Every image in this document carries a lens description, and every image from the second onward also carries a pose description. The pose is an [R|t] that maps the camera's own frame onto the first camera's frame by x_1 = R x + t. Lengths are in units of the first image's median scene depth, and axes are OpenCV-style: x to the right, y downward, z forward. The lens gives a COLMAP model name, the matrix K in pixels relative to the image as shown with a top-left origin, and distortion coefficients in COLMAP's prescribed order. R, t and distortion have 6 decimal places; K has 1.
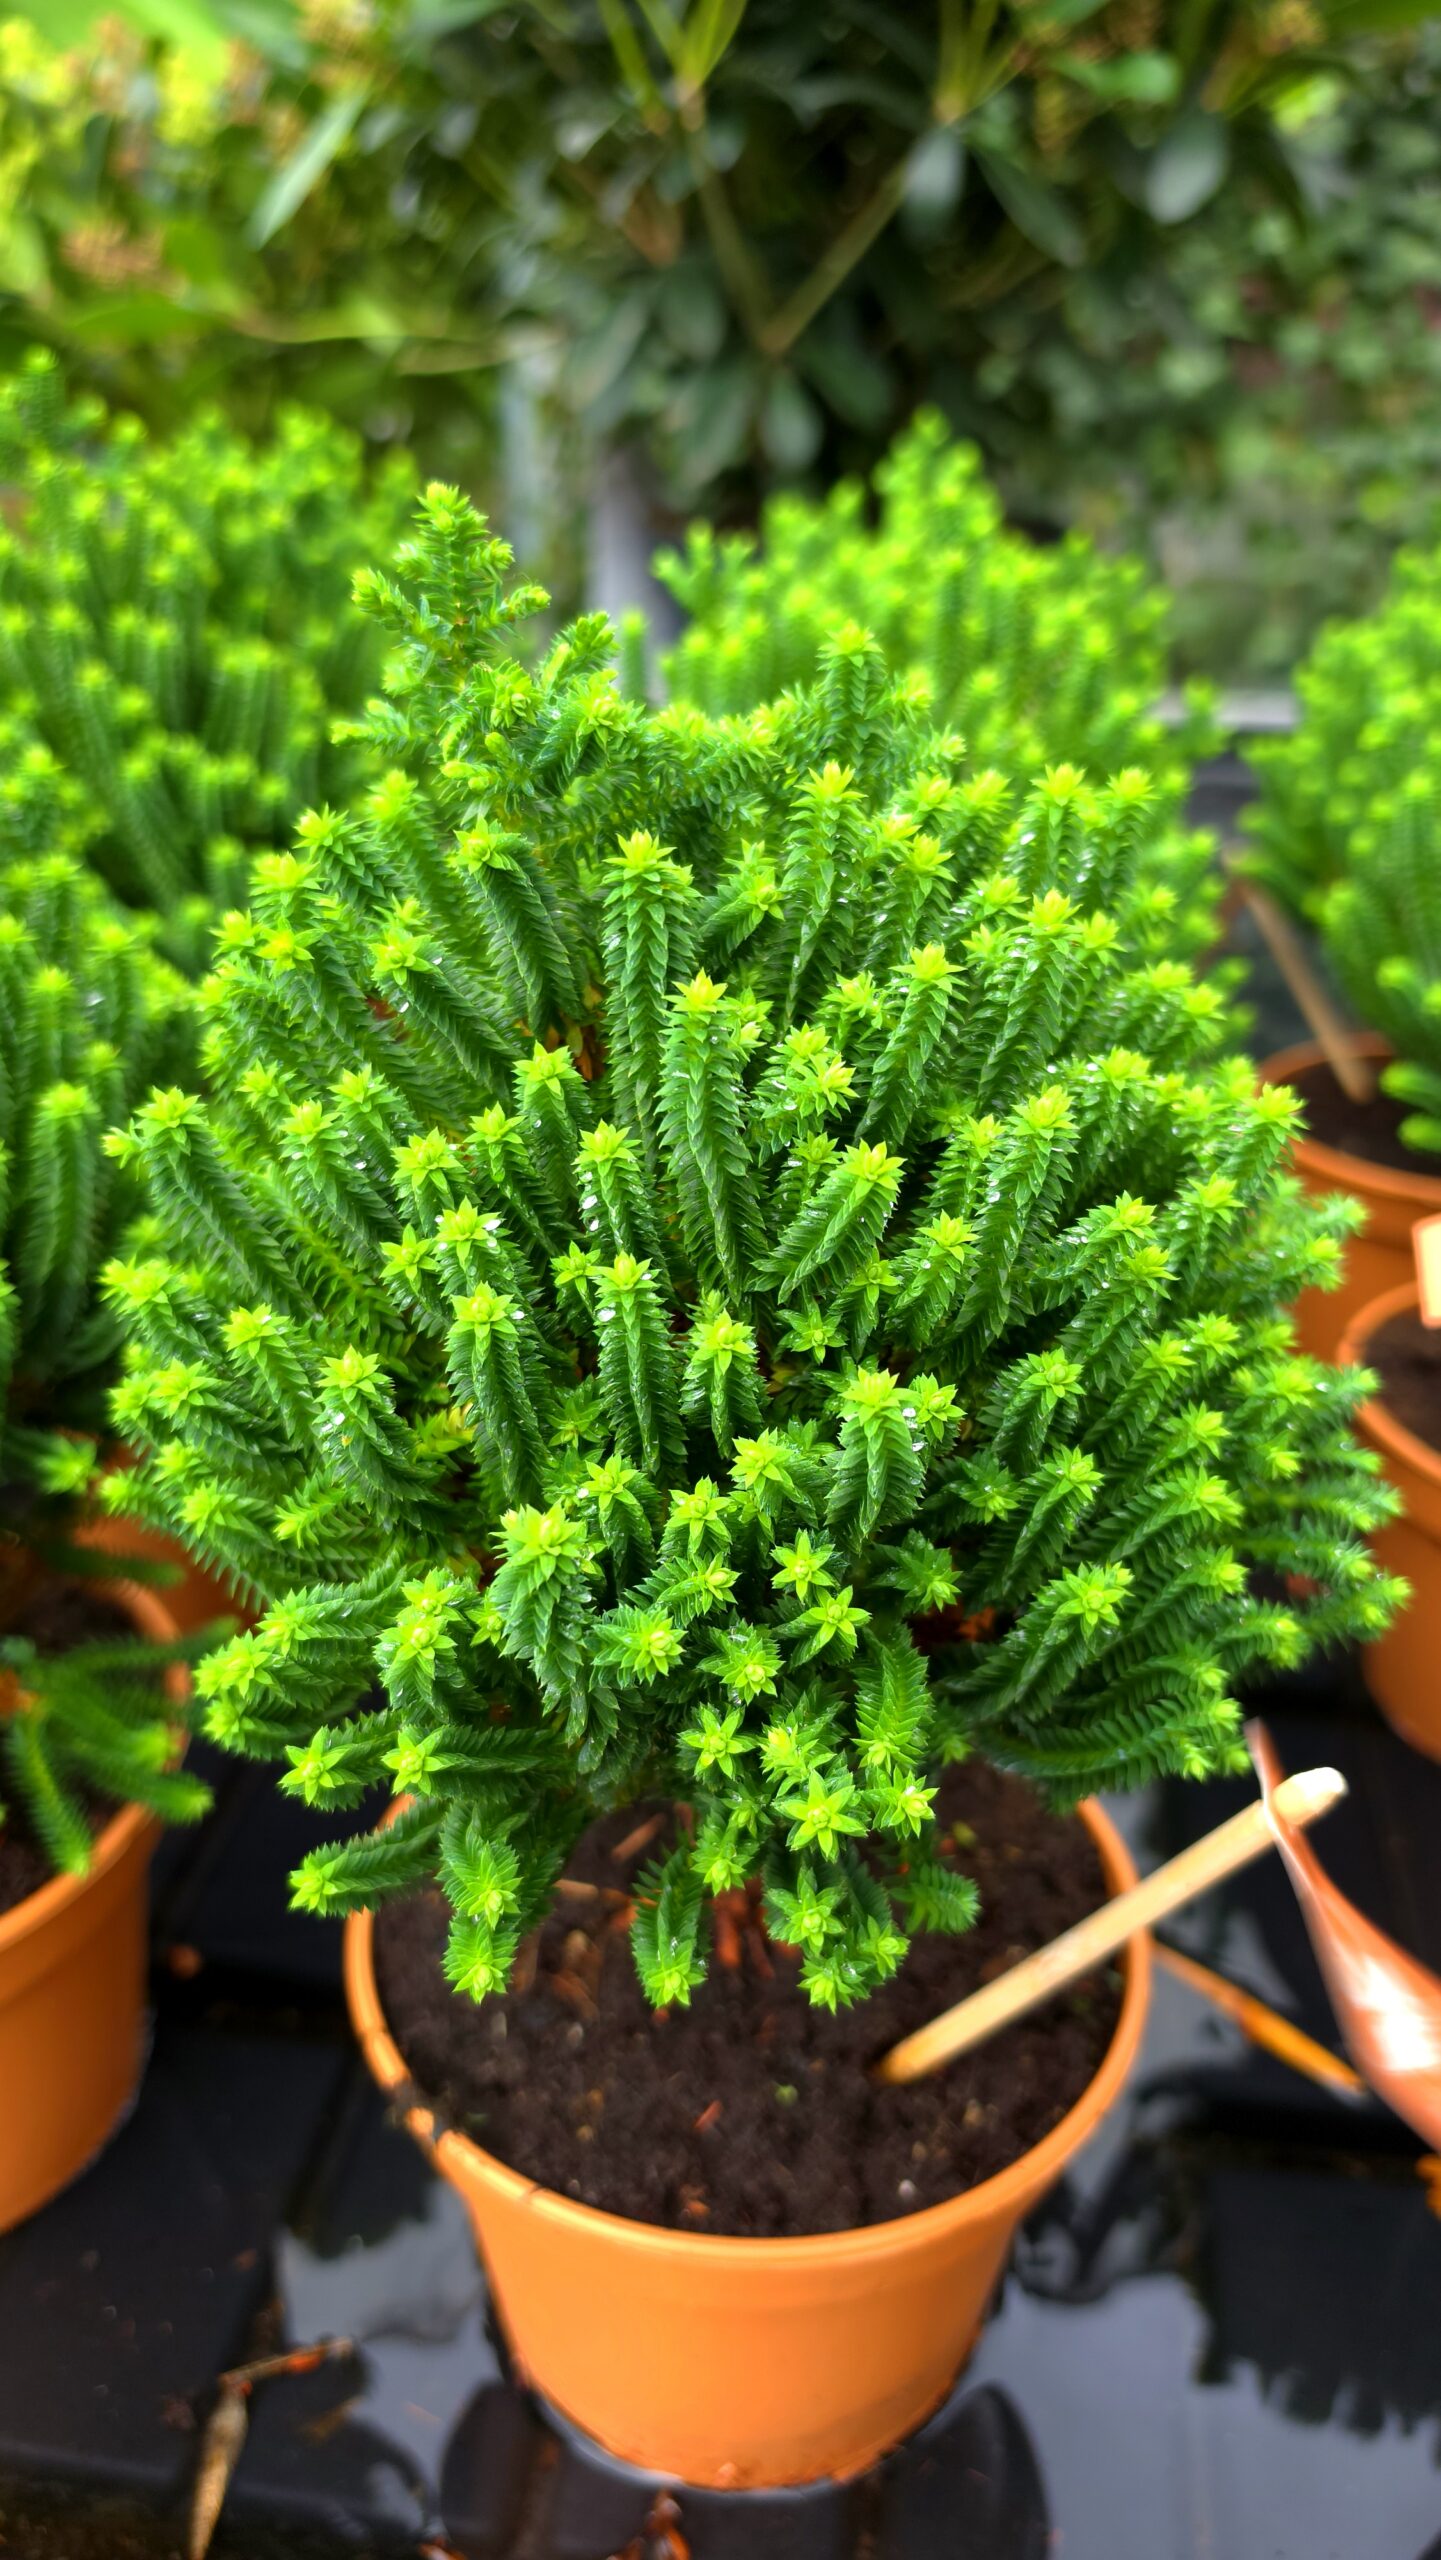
lens RADIAL K [[1704.6, 0, 723.0], [0, 1704.6, 1271.8], [0, 0, 1]] dist [0.012528, -0.029601]
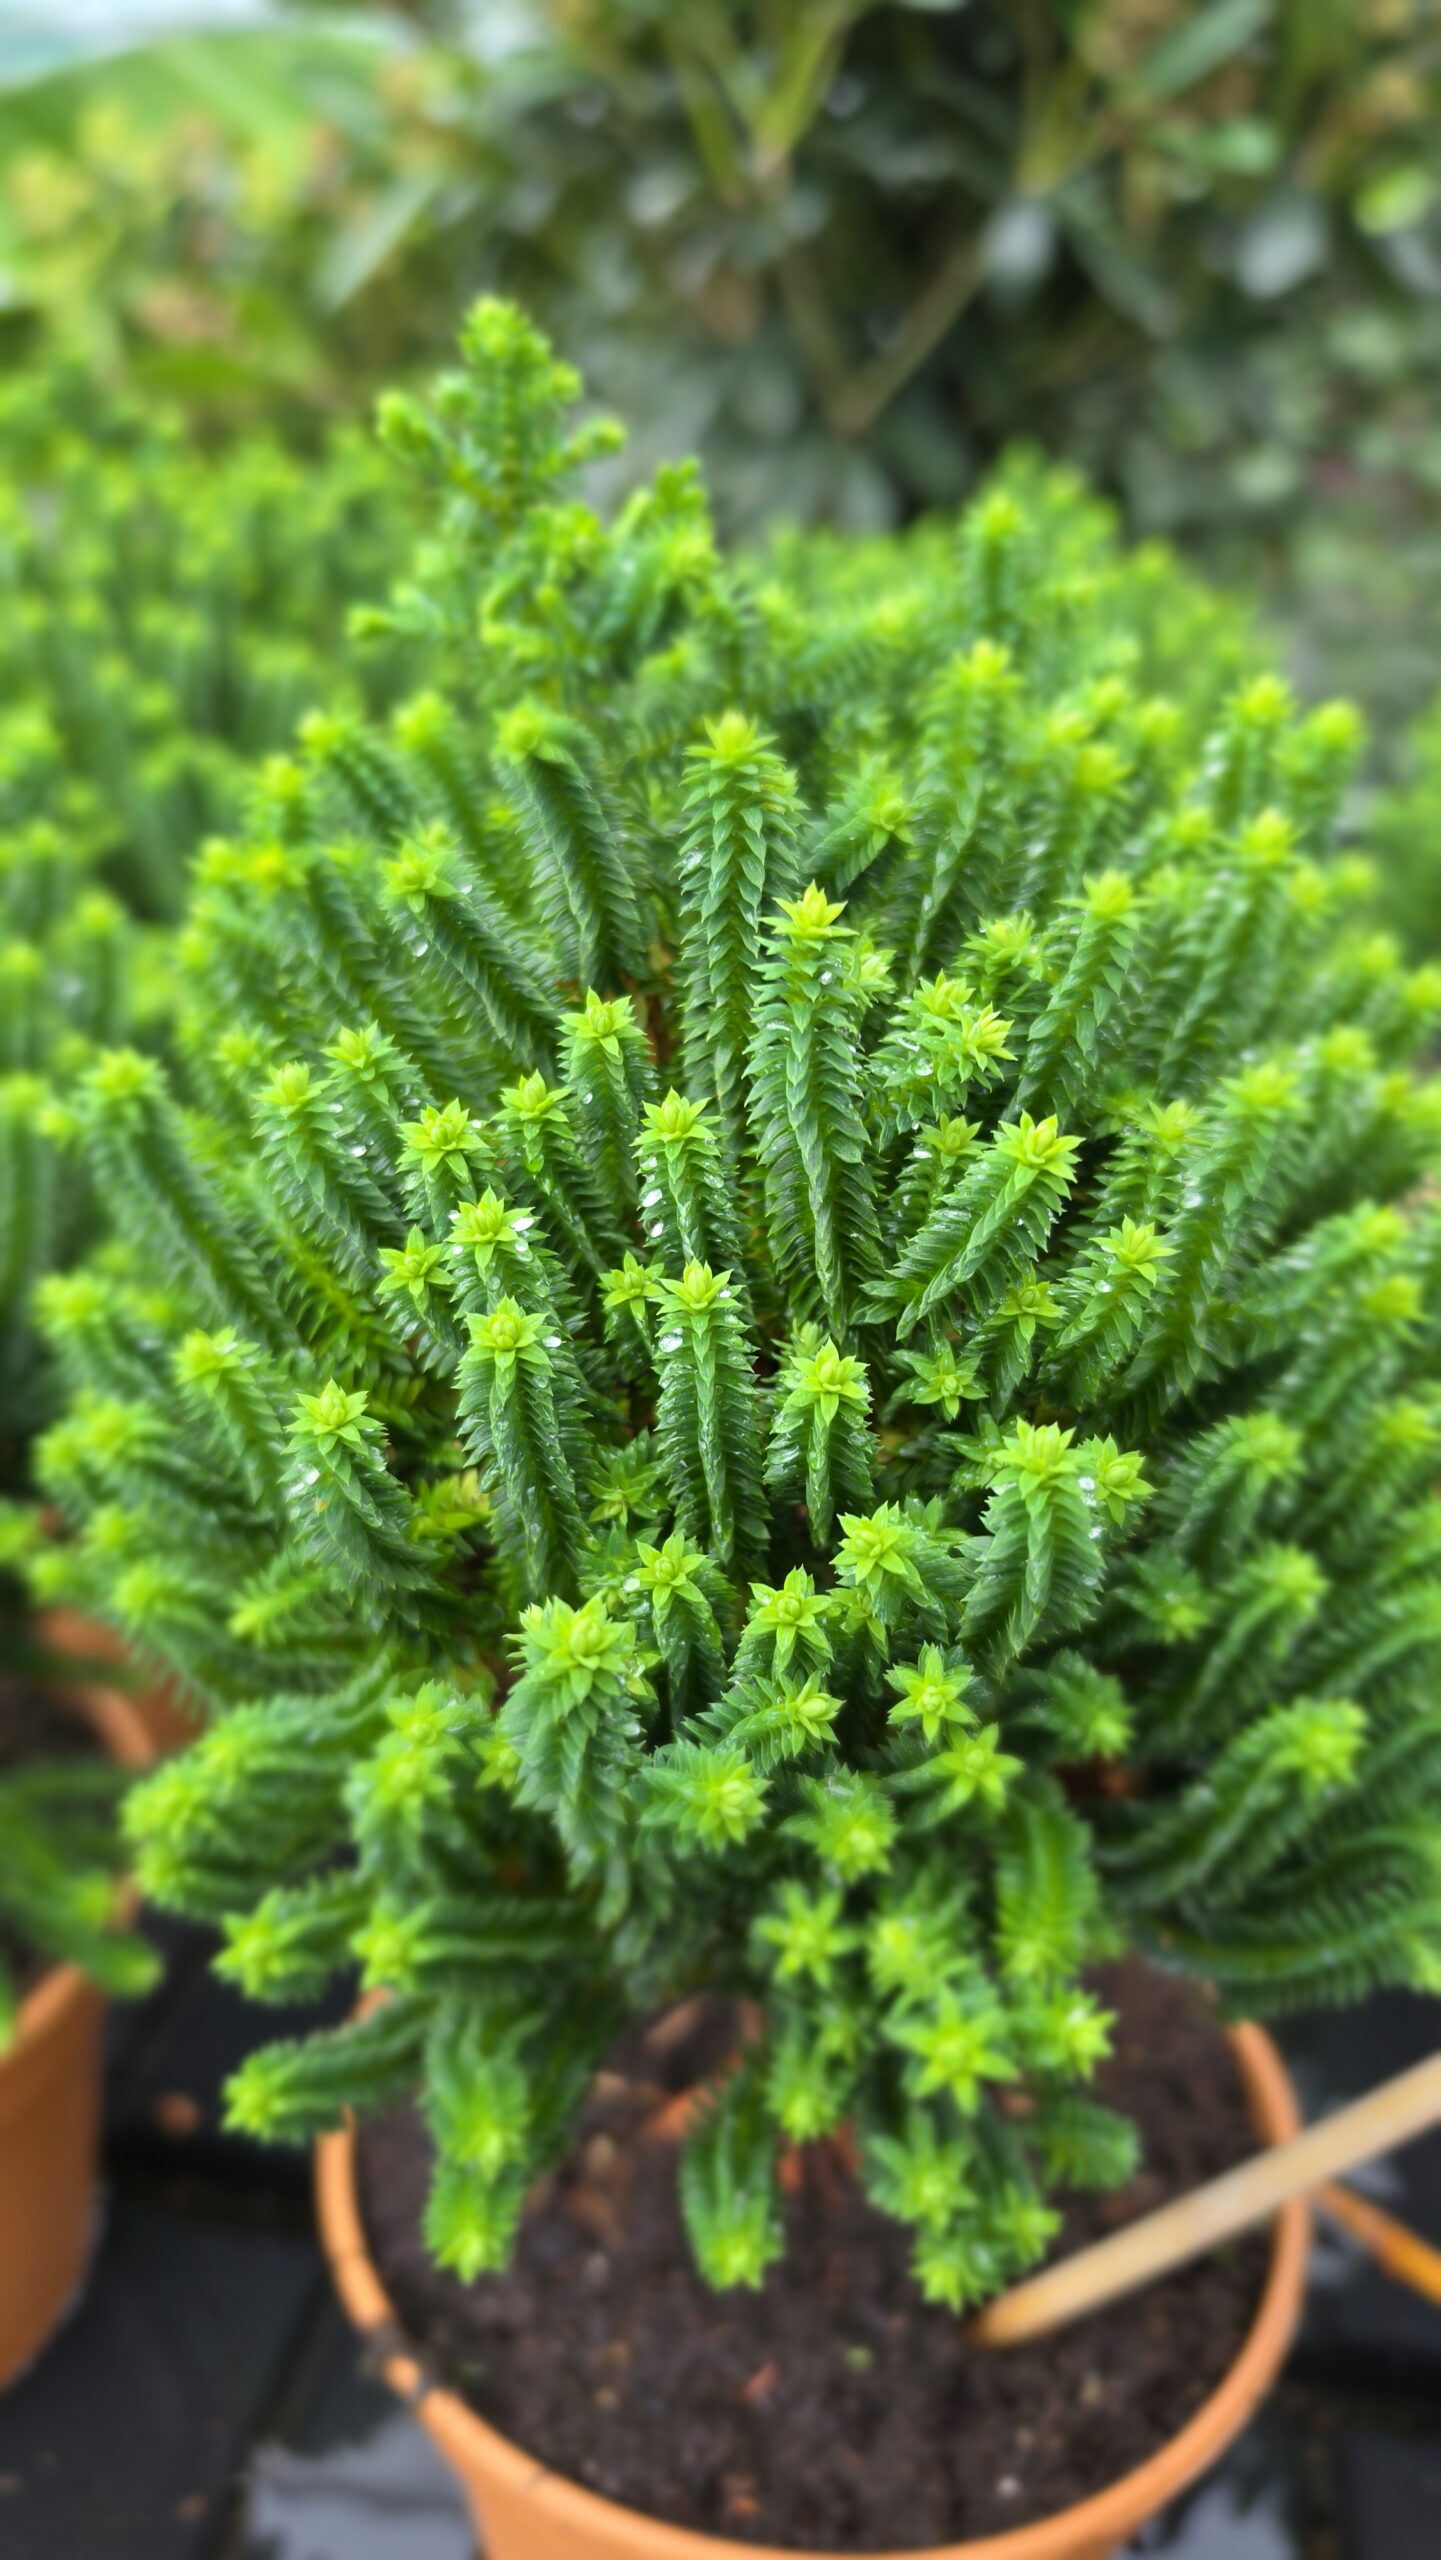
lens RADIAL K [[1704.6, 0, 719.3], [0, 1704.6, 1282.3], [0, 0, 1]] dist [0.012528, -0.029601]
pose [[0.999291, 0.025311, -0.027888, -0.025537], [-0.026924, 0.997891, -0.059070, 0.039231], [0.026334, 0.059779, 0.997864, 0.238295]]
